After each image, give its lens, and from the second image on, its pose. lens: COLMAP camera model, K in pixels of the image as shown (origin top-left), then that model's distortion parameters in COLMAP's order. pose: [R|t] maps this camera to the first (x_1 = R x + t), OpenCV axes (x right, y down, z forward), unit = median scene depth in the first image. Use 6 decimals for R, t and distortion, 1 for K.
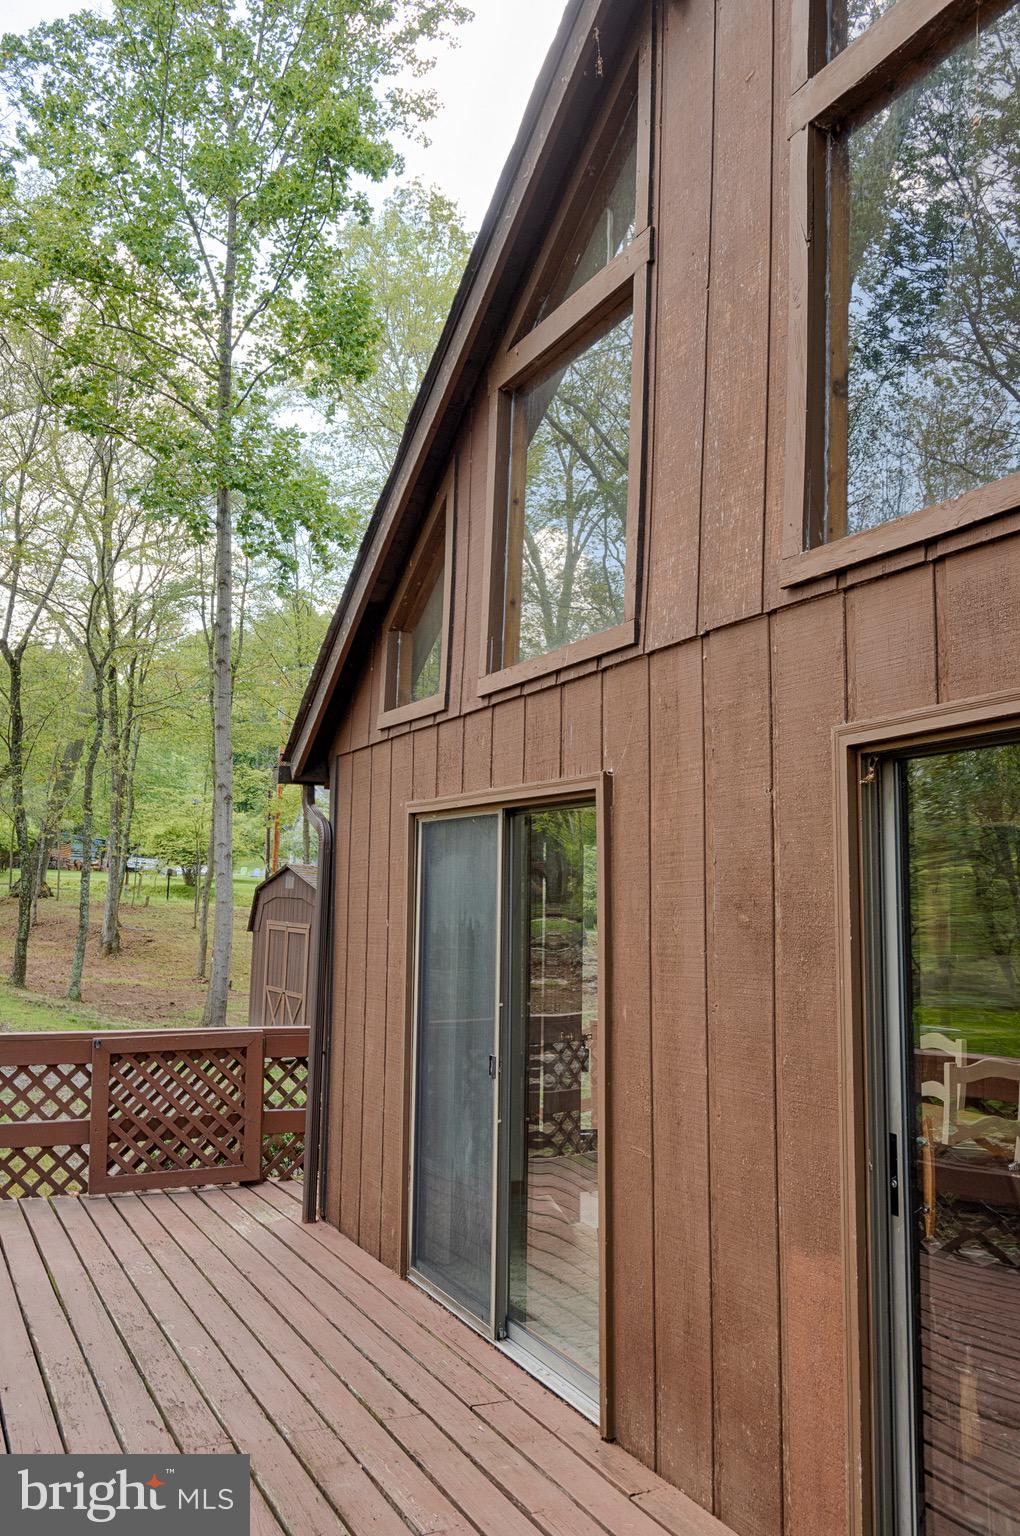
lens RADIAL K [[1305.9, 0, 510.0], [0, 1305.9, 768.0], [0, 0, 1]] dist [-0.006126, 0.004713]
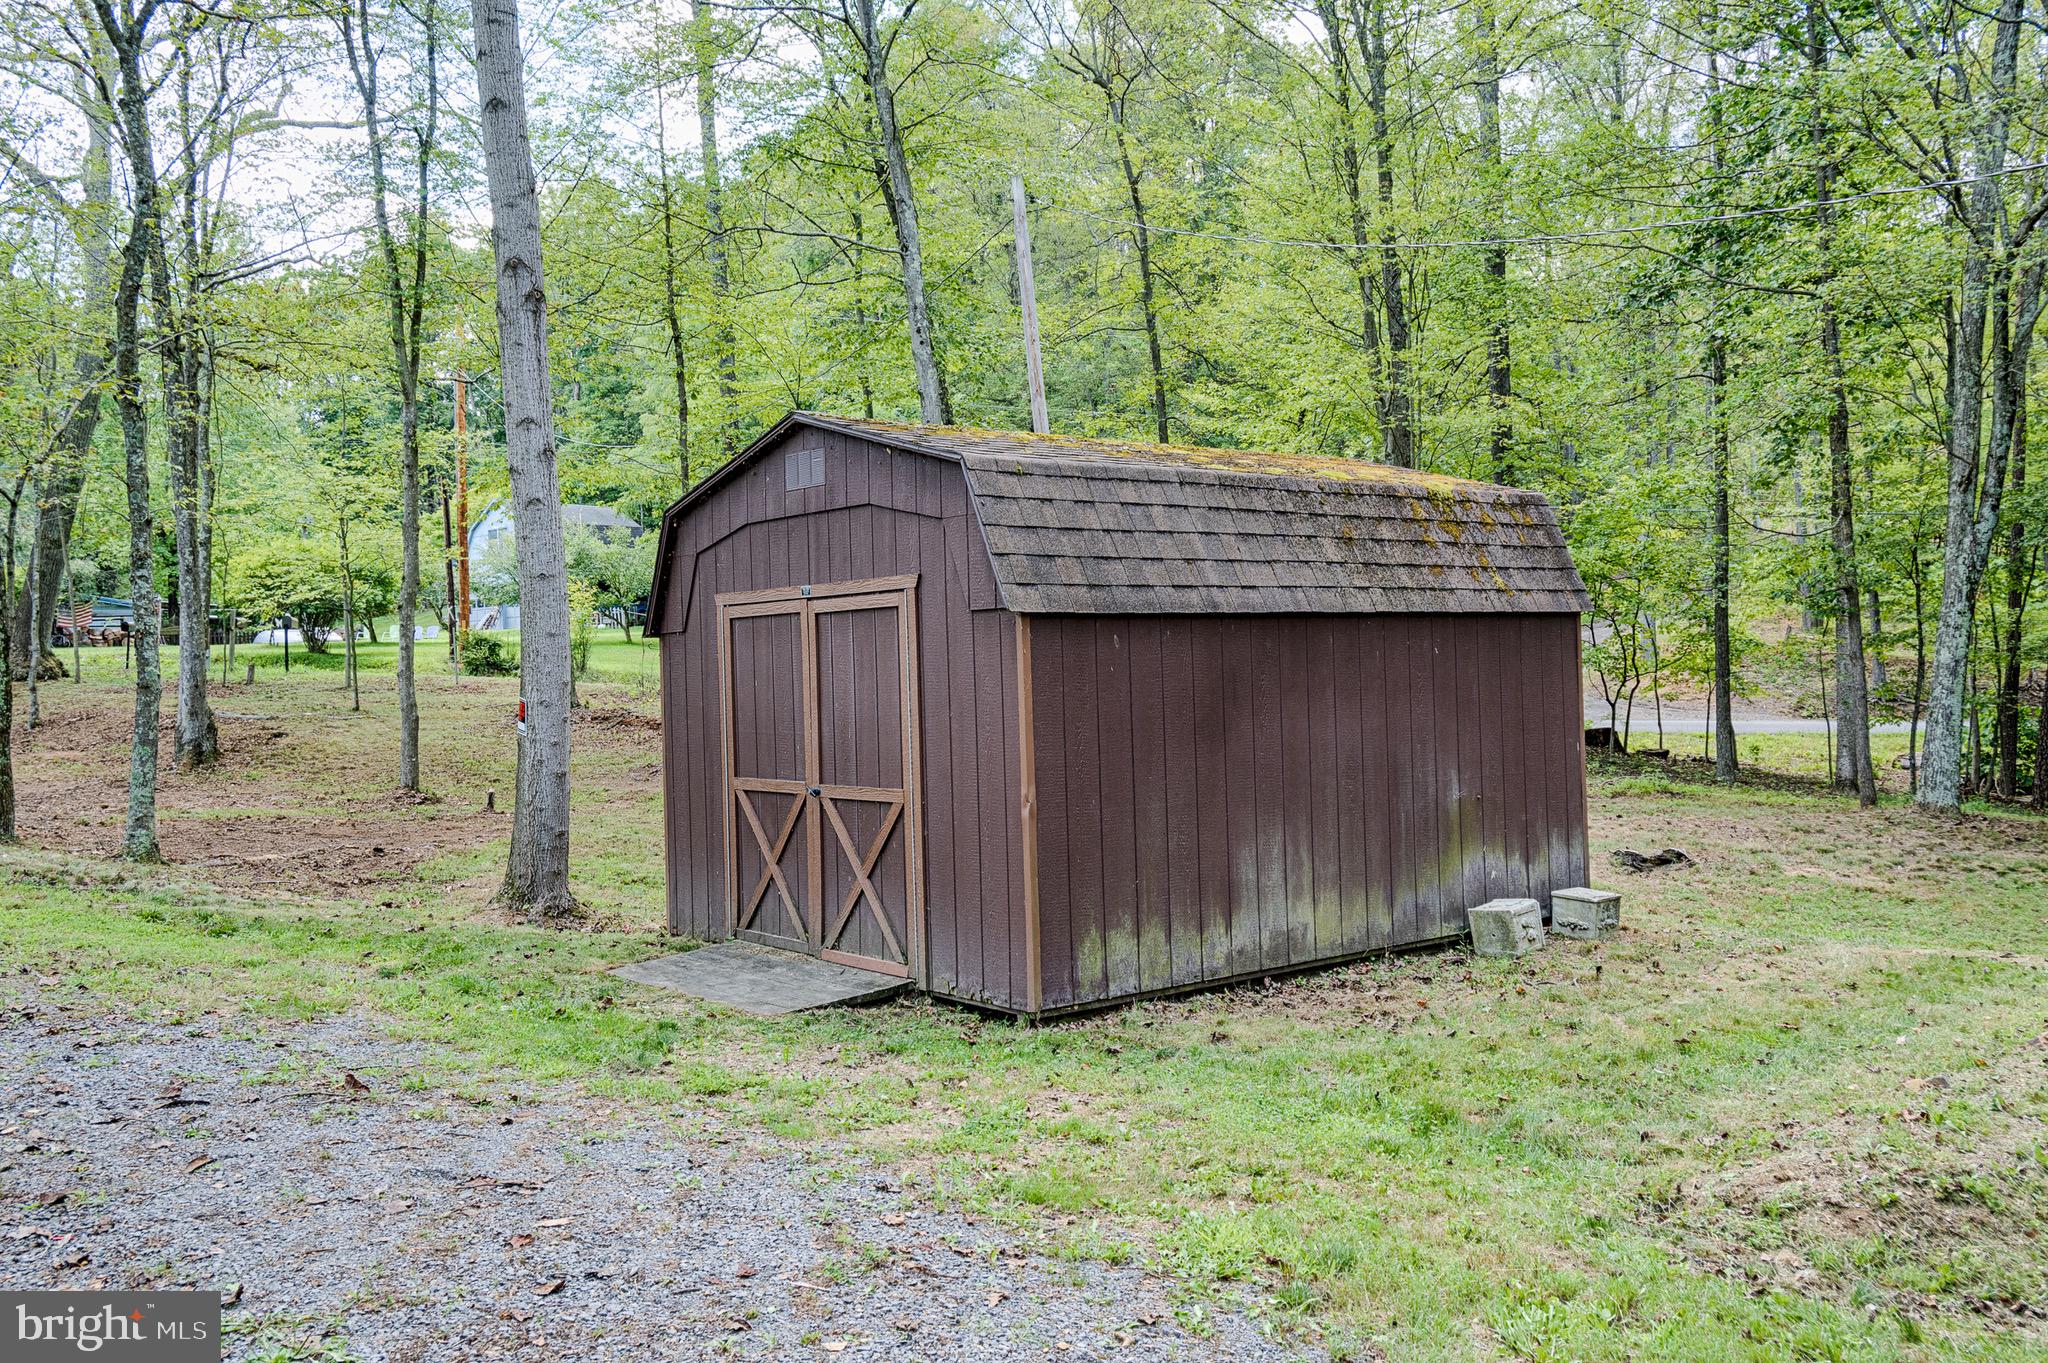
lens RADIAL K [[1741.2, 0, 1024.0], [0, 1741.2, 681.5], [0, 0, 1]] dist [-0.006126, 0.004713]
pose [[0.984294, -0.062945, 0.164935, -0.118967], [0.044912, 0.992820, 0.110870, 0.059165], [-0.170729, -0.101721, 0.980053, 0.338683]]
